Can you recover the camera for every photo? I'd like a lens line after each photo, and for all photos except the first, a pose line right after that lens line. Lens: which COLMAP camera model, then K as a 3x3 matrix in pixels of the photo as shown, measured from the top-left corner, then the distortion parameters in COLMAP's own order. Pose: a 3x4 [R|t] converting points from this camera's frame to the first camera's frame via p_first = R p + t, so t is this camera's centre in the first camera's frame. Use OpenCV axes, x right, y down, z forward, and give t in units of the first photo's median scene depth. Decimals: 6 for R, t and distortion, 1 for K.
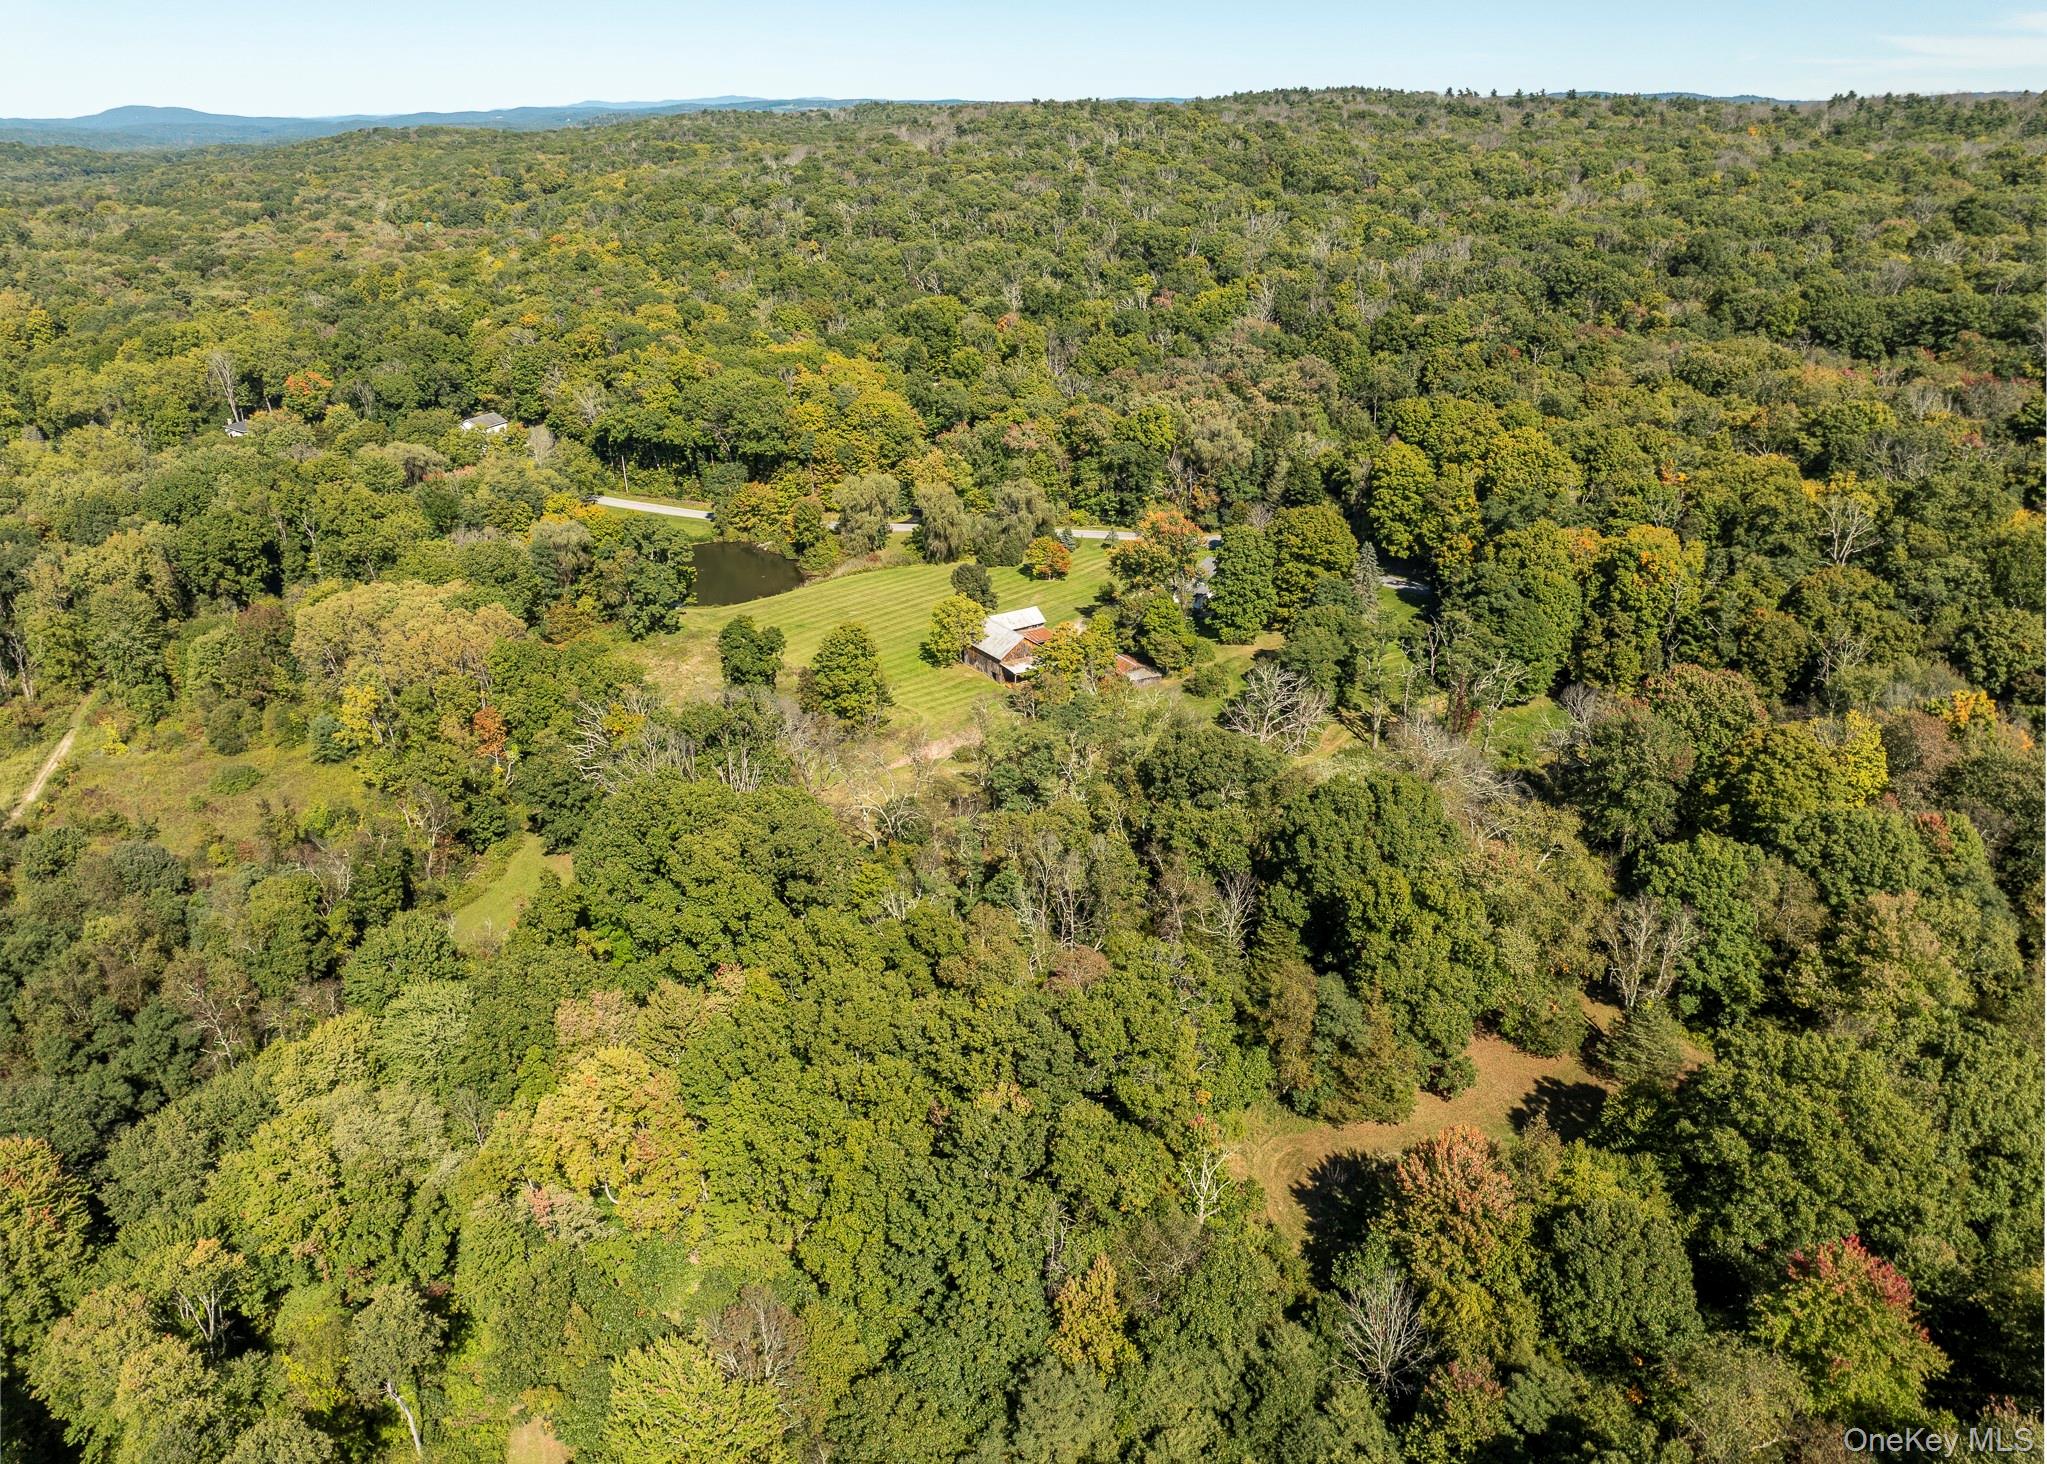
lens RADIAL K [[1396.8, 0, 1031.1], [0, 1396.8, 764.4], [0, 0, 1]] dist [-0.053399, 0.030603]
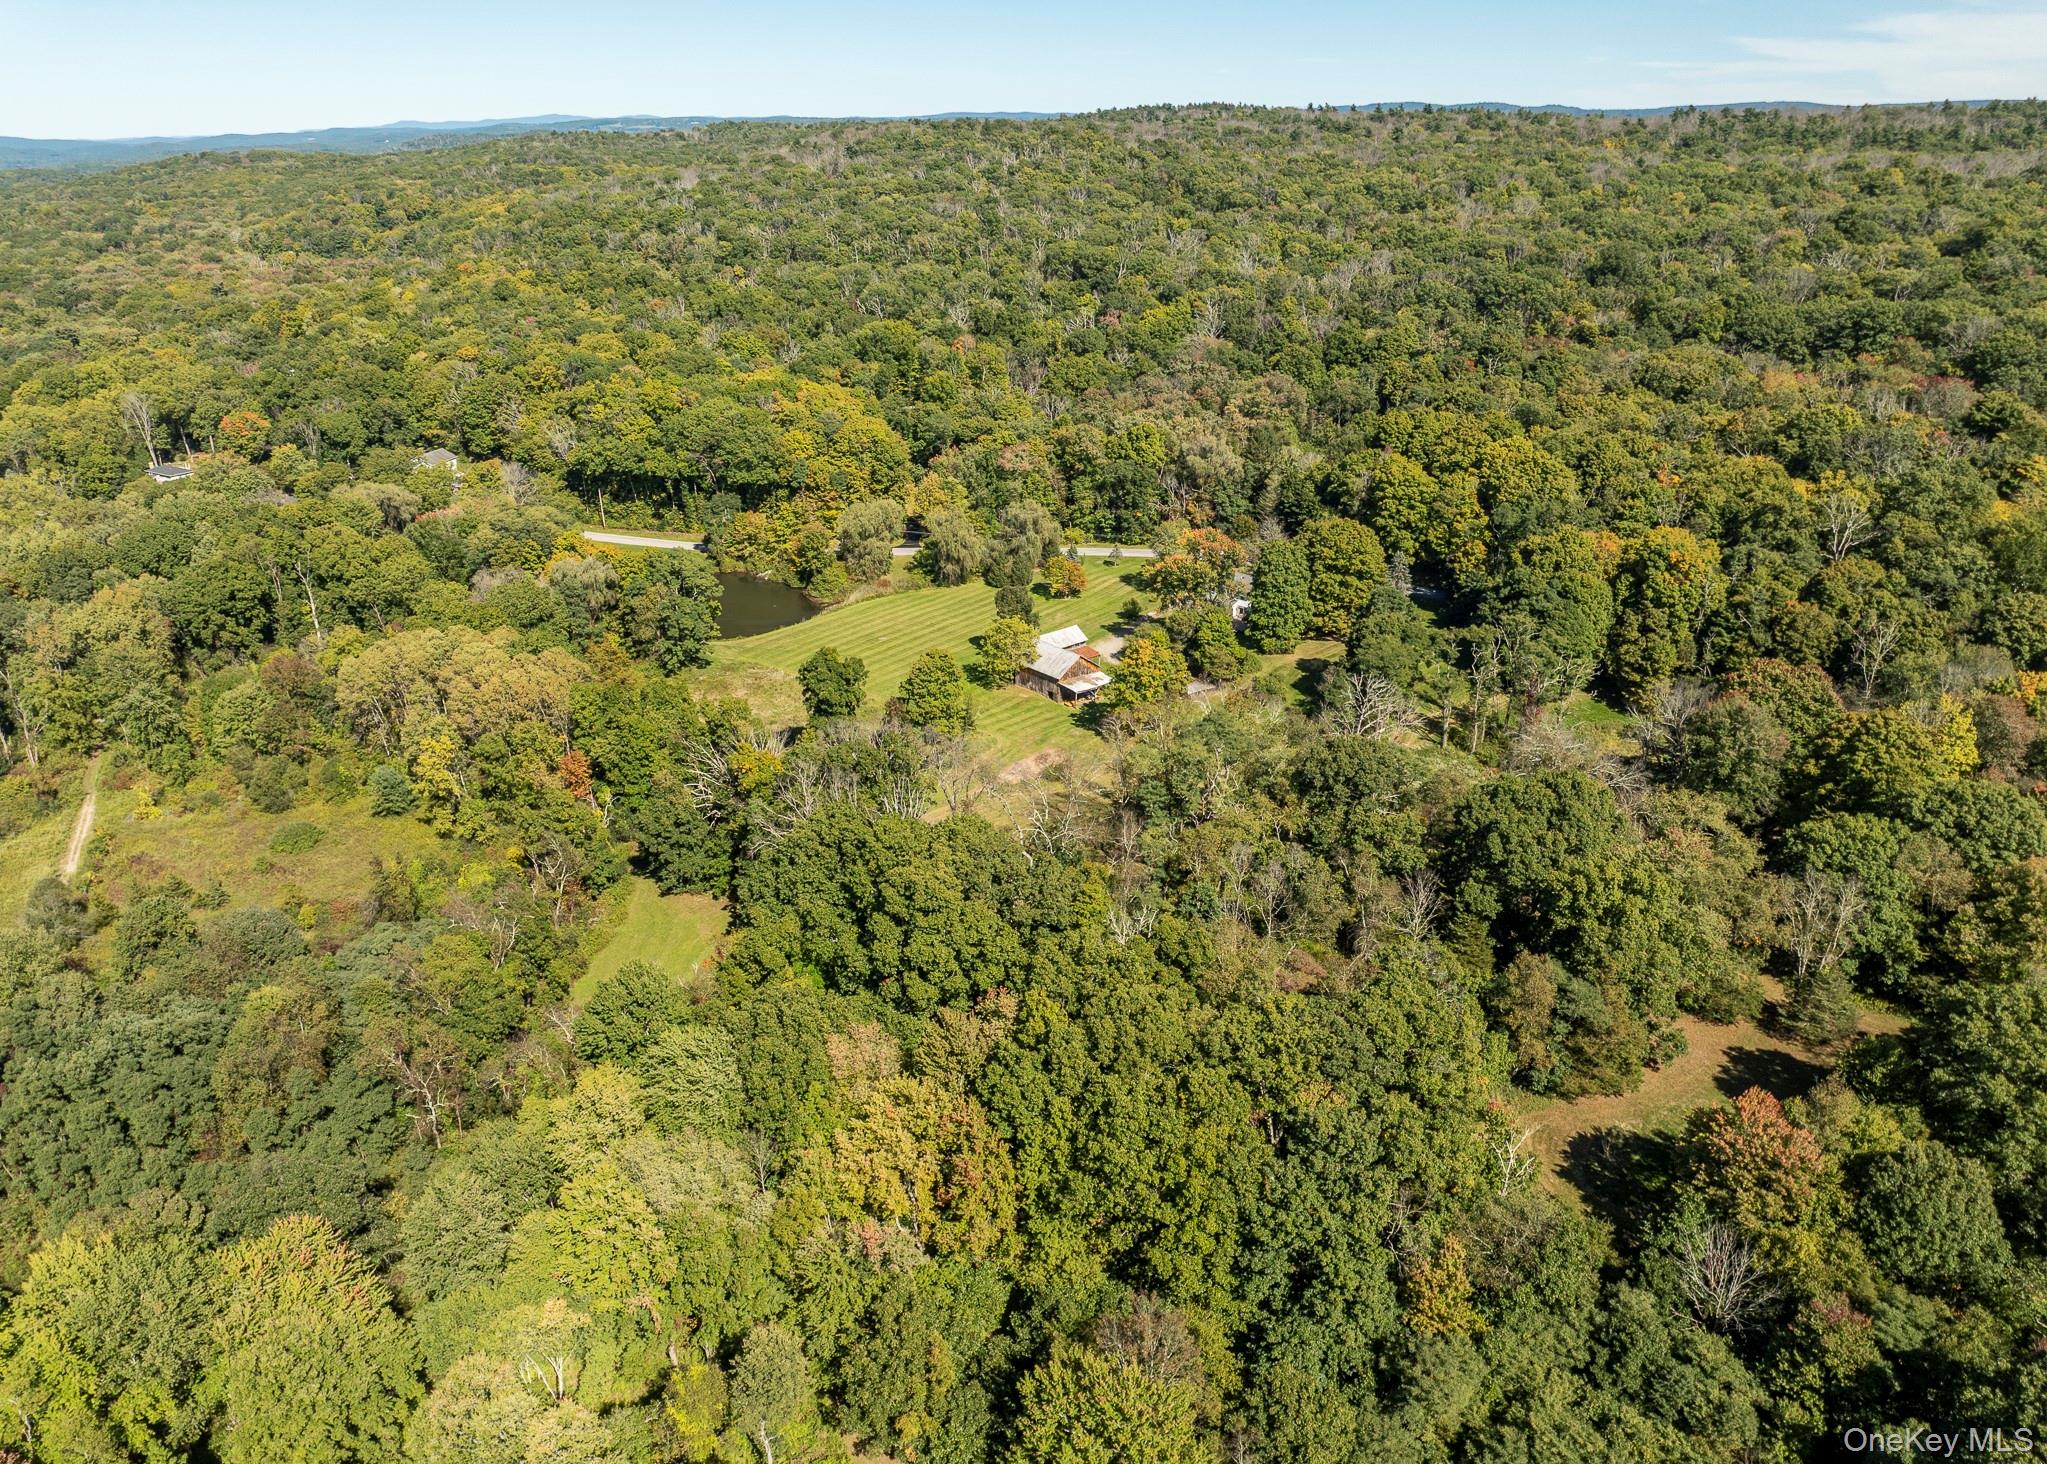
lens RADIAL K [[1396.8, 0, 1031.1], [0, 1396.8, 764.4], [0, 0, 1]] dist [-0.053399, 0.030603]
pose [[0.994199, -0.050579, 0.094916, -0.117144], [0.051446, 0.998653, -0.006711, -0.005729], [-0.094449, 0.011555, 0.995463, -0.011180]]
